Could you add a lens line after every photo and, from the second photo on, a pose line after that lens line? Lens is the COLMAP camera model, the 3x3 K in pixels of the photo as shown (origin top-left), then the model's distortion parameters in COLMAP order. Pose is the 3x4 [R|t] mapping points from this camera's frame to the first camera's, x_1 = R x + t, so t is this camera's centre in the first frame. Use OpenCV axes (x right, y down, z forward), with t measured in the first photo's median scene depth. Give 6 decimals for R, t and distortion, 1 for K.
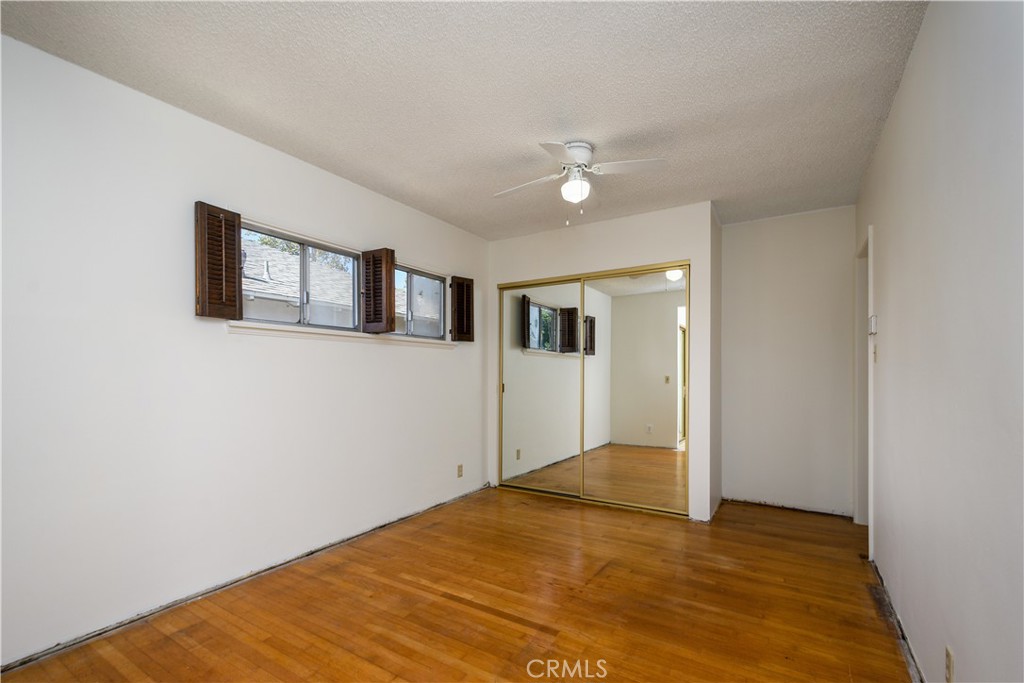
lens RADIAL K [[454.0, 0, 505.8], [0, 454.0, 367.4], [0, 0, 1]] dist [0.001619, 0.000467]
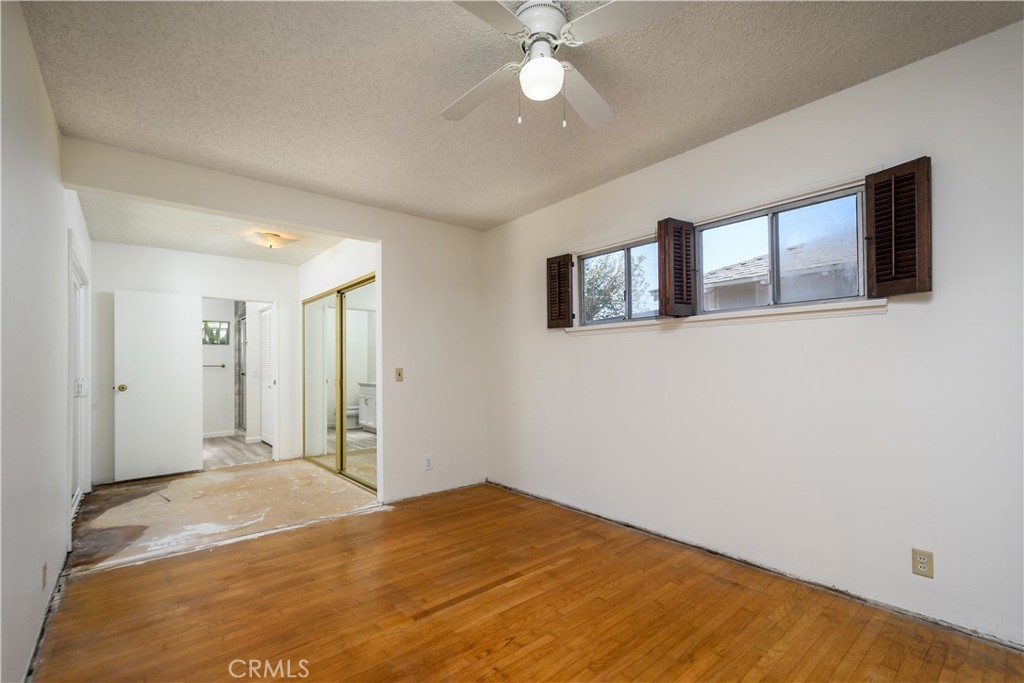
lens RADIAL K [[454.0, 0, 505.8], [0, 454.0, 367.4], [0, 0, 1]] dist [0.001619, 0.000467]
pose [[-0.311924, 0.007803, -0.950075, 0.763560], [0.022190, 0.999753, 0.000925, 0.016893], [0.949848, -0.020794, -0.312020, 1.147825]]
